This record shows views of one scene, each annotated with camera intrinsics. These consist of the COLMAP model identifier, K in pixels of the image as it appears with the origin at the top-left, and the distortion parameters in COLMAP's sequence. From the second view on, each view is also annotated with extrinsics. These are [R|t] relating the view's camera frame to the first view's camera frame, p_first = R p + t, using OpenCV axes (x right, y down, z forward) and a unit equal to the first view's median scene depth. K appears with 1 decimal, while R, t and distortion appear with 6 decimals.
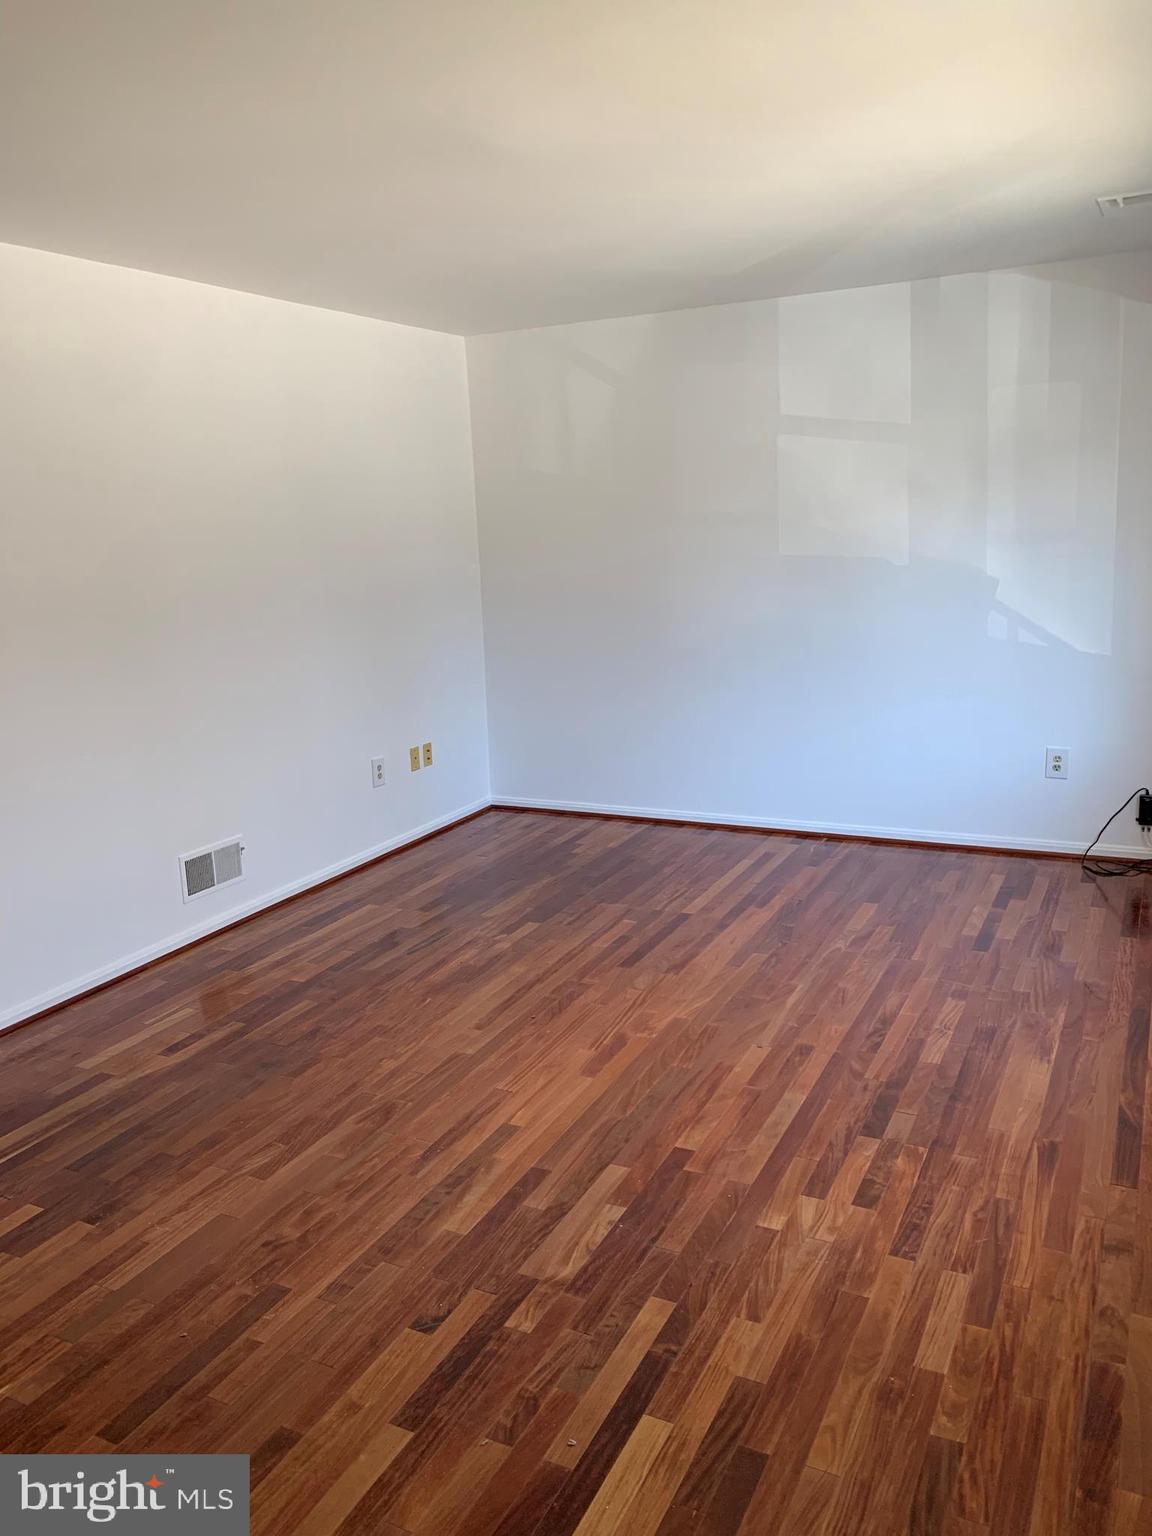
lens RADIAL K [[1175.3, 0, 621.9], [0, 1175.3, 765.5], [0, 0, 1]] dist [0.096900, -0.134860]
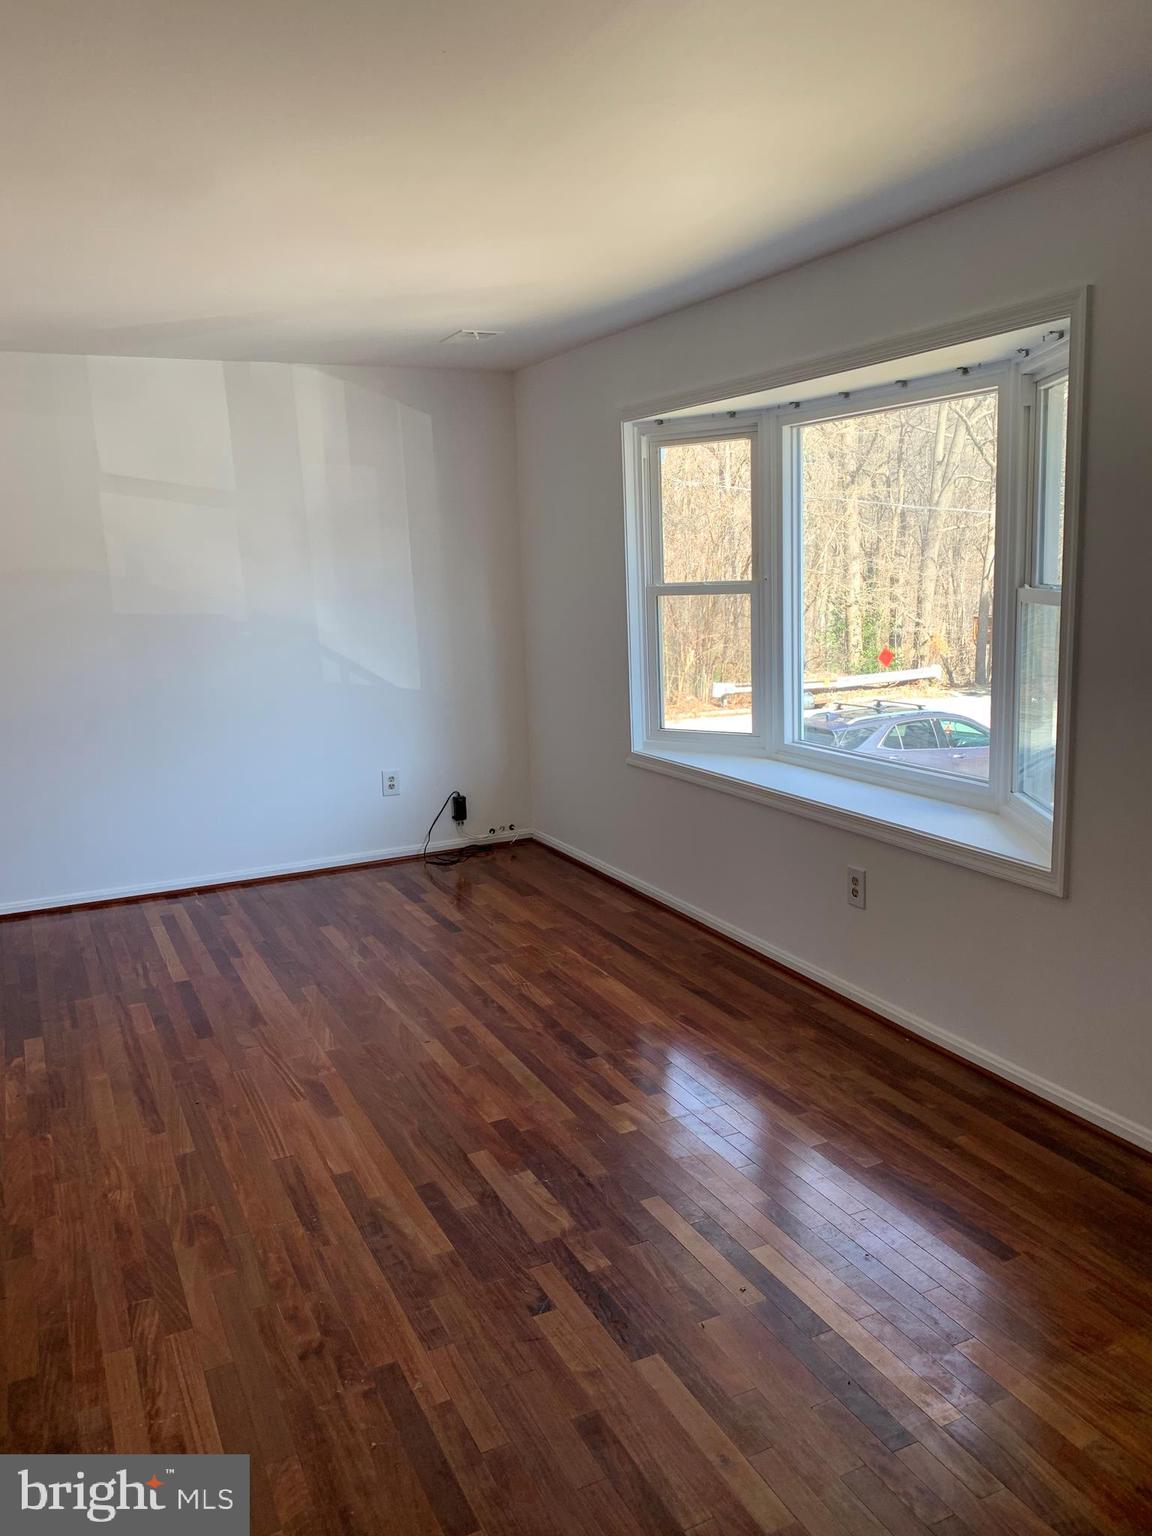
lens RADIAL K [[1144.5, 0, 579.0], [0, 1144.5, 777.4], [0, 0, 1]] dist [0.154363, -0.325707]
pose [[0.623406, -0.132116, 0.770656, -0.499965], [0.171431, 0.984735, 0.030141, -0.011797], [-0.762874, 0.113325, 0.636538, 0.147641]]
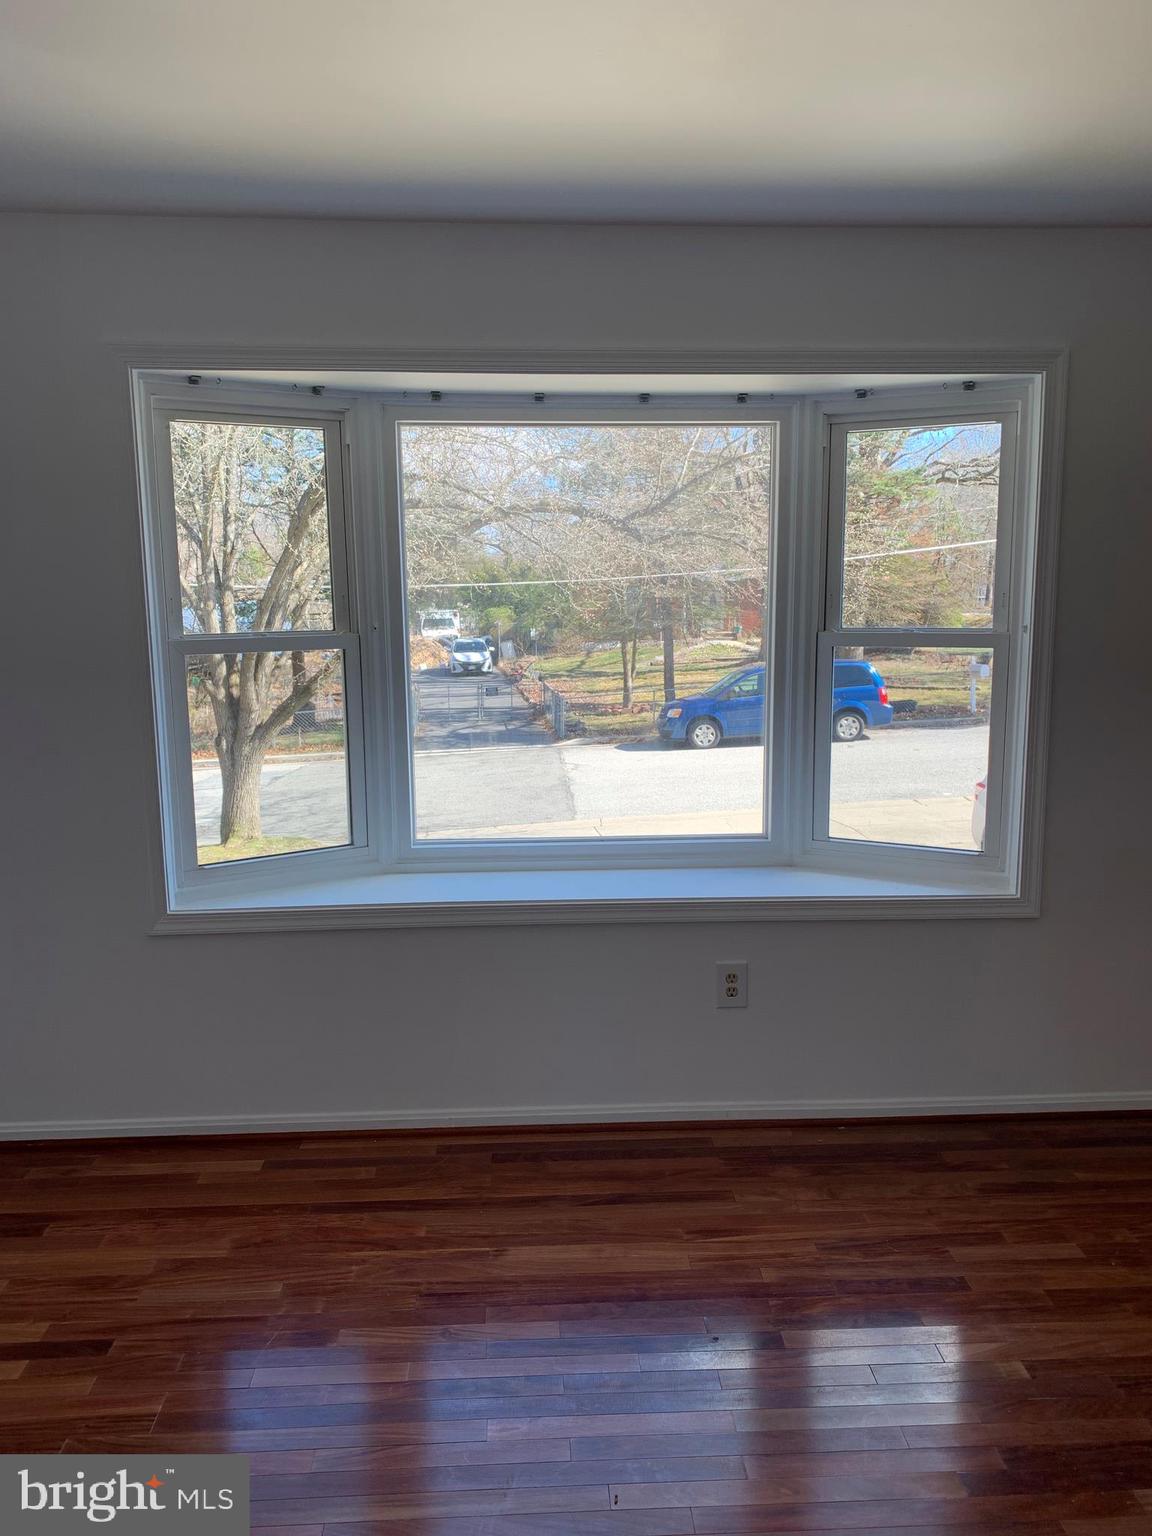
lens RADIAL K [[1155.2, 0, 576.0], [0, 1155.2, 768.0], [0, 0, 1]] dist [0.001326, 0.007147]
pose [[-0.466716, -0.086886, 0.880129, -0.276320], [0.210847, 0.955537, 0.206138, -0.181886], [-0.858906, 0.281781, -0.427645, 0.968679]]
